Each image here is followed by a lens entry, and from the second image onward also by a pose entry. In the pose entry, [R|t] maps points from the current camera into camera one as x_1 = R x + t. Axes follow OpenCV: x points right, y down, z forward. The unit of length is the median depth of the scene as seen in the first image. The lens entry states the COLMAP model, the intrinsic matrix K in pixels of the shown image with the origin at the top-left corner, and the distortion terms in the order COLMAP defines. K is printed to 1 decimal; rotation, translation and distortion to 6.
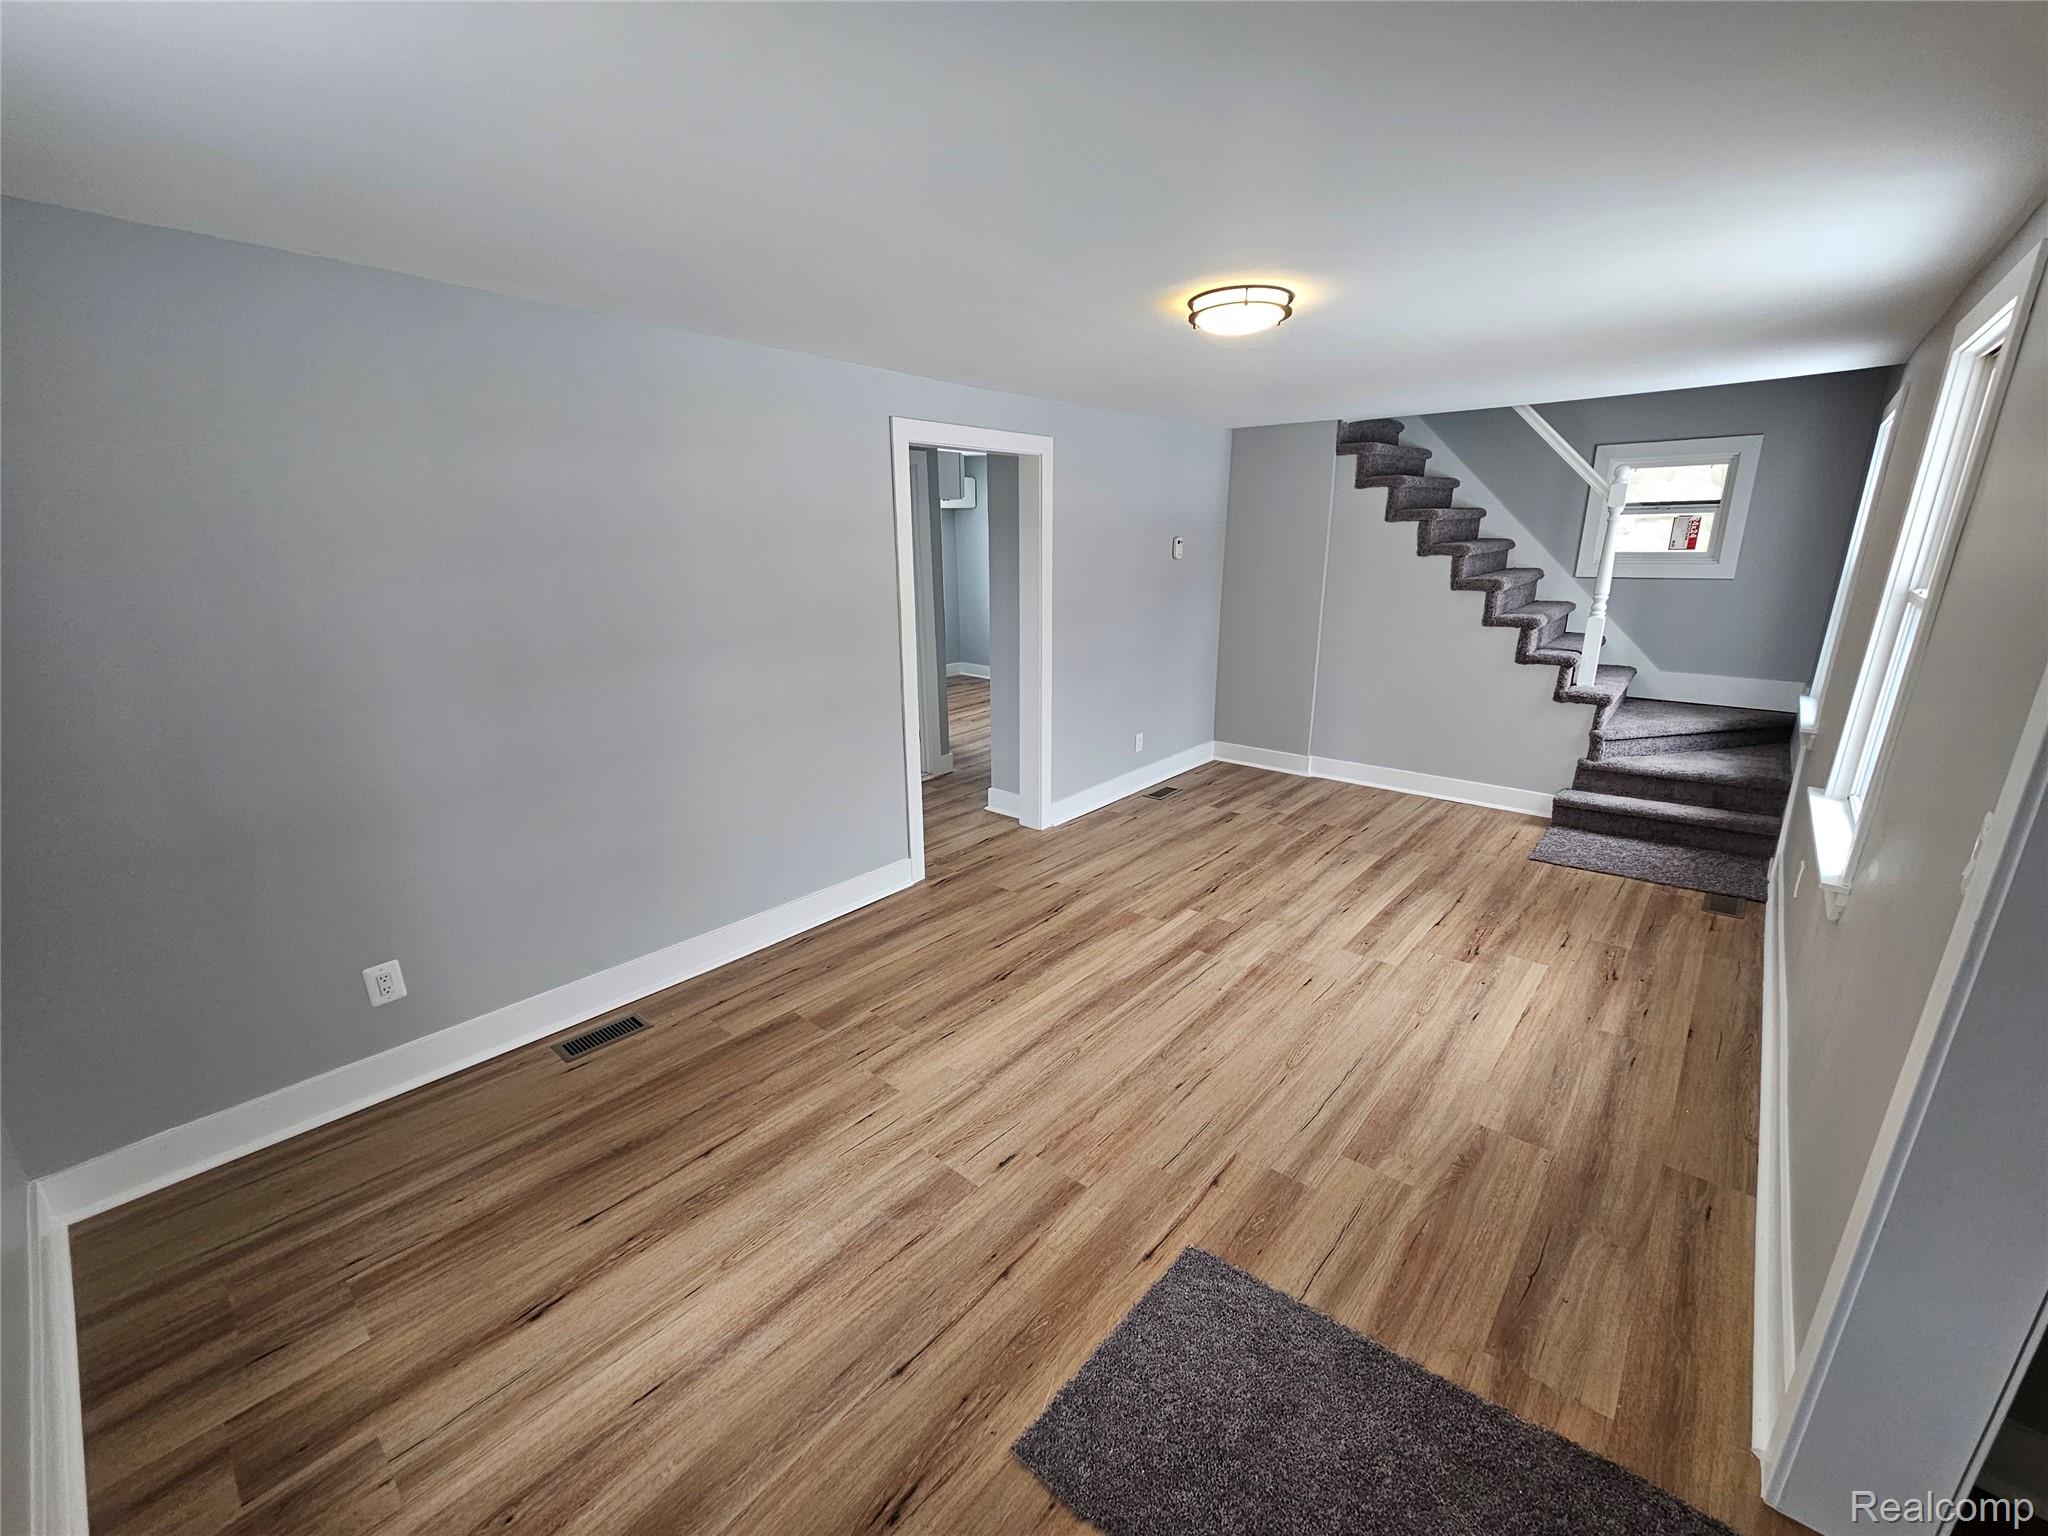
lens RADIAL K [[830.9, 0, 1021.2], [0, 830.9, 770.3], [0, 0, 1]] dist [0.003427, 0.000501]
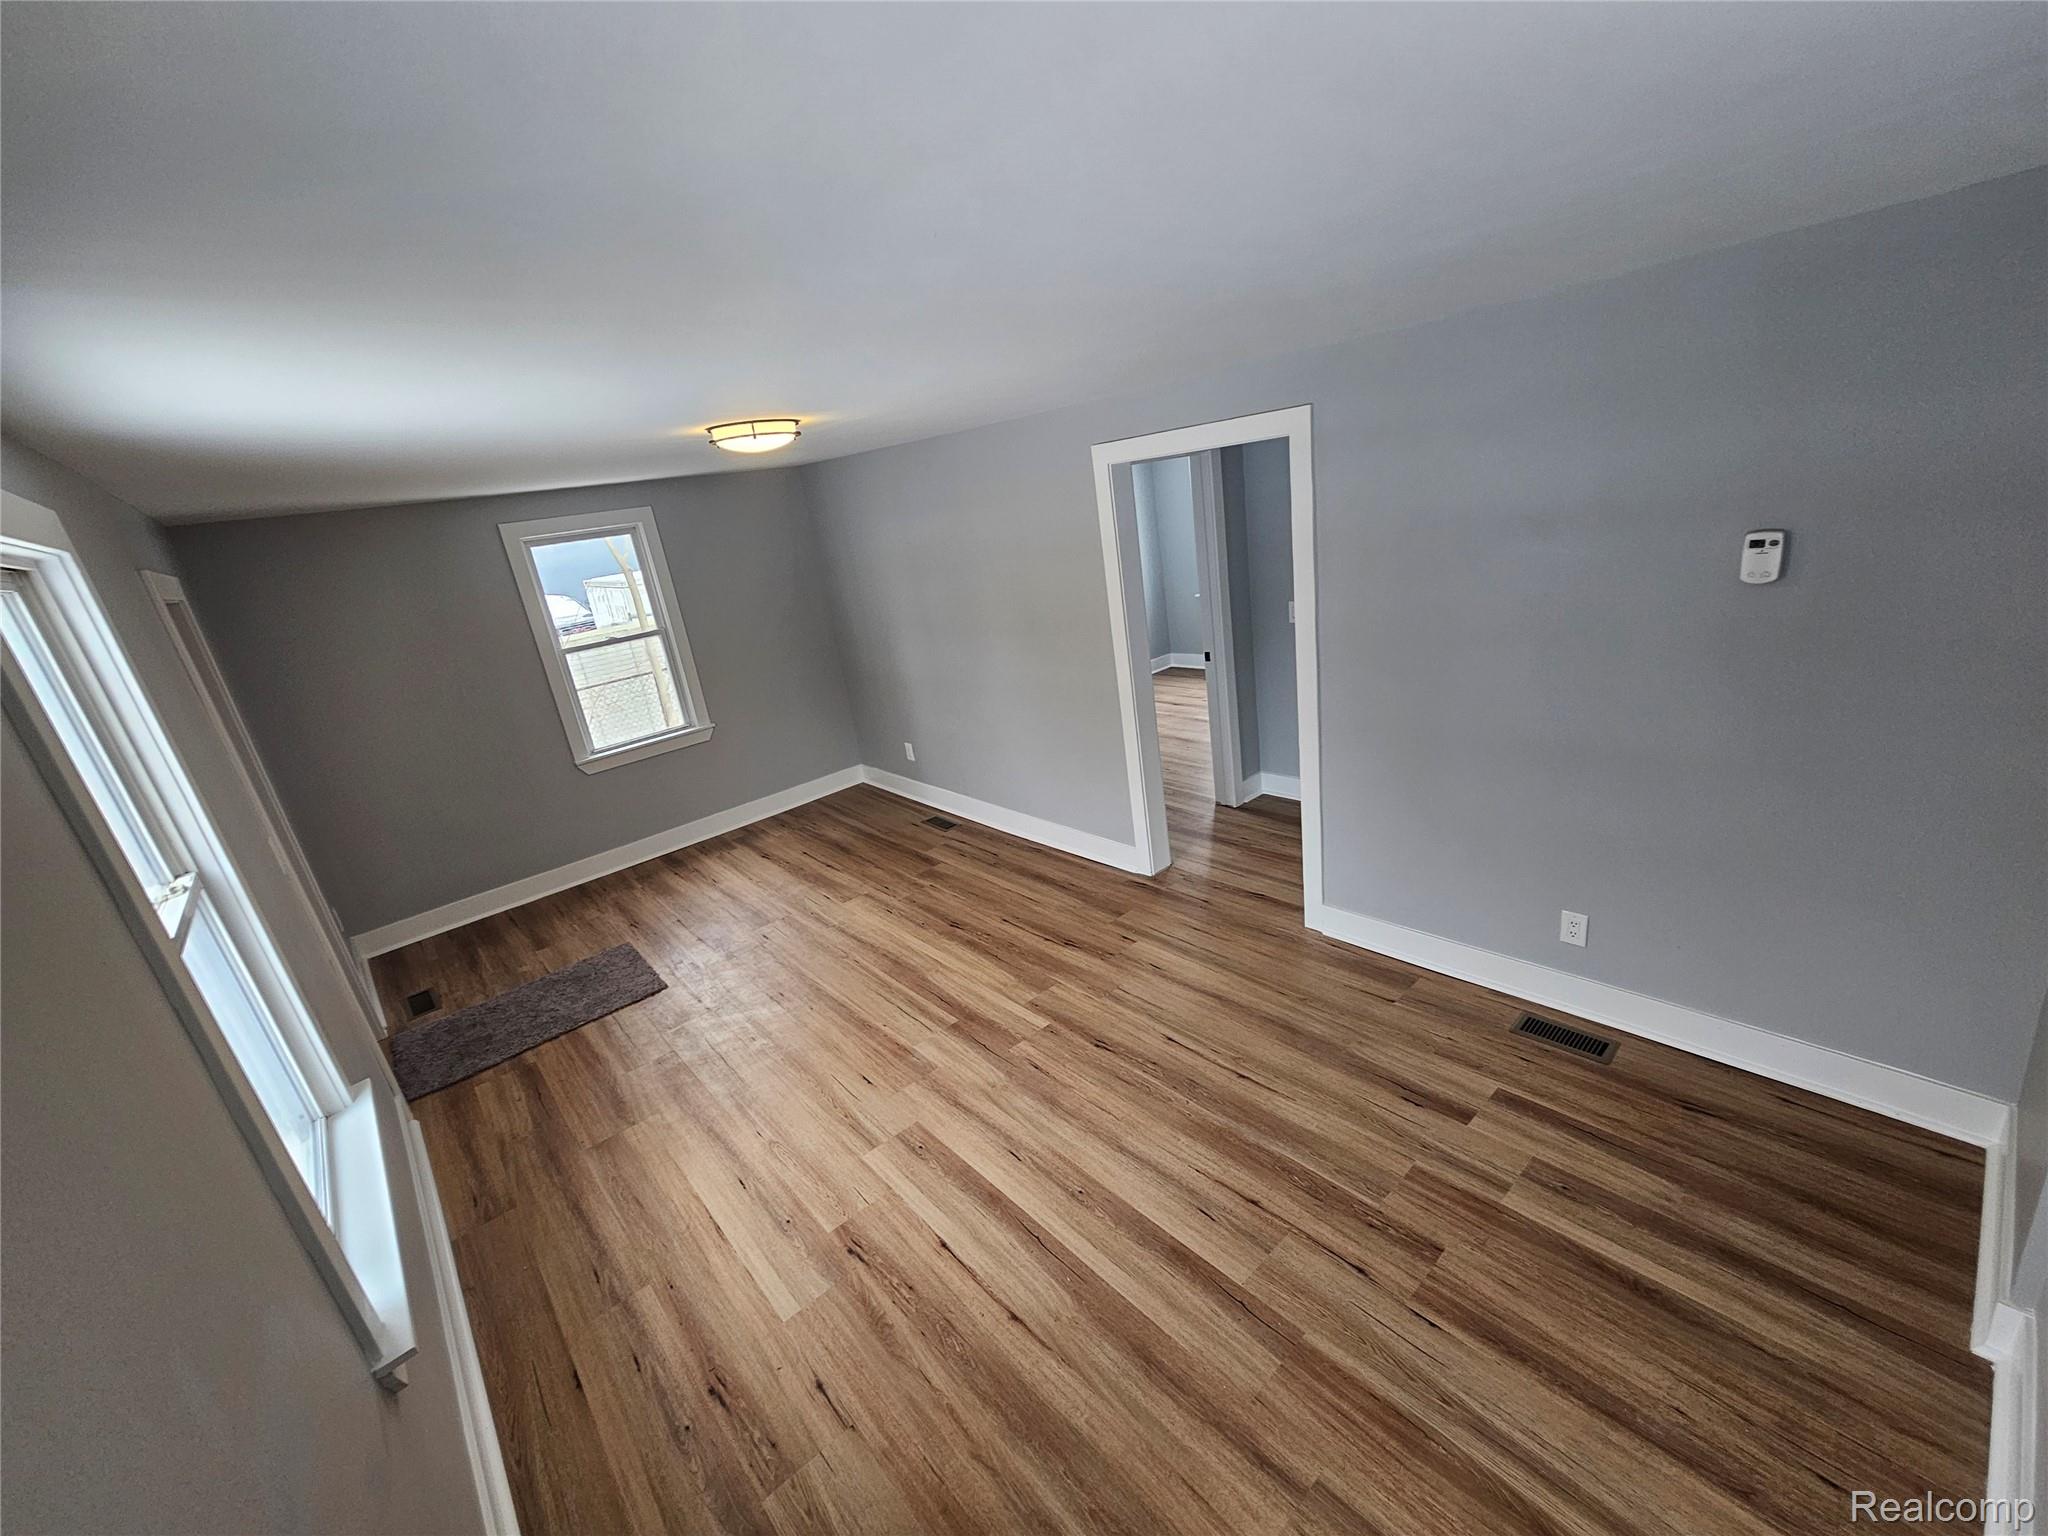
lens RADIAL K [[830.9, 0, 1024.2], [0, 830.9, 774.1], [0, 0, 1]] dist [0.003427, 0.000501]
pose [[-0.128859, 0.344416, -0.929932, 1.026818], [-0.136172, 0.922721, 0.360614, -0.424383], [0.982269, 0.173099, -0.072001, 1.101594]]
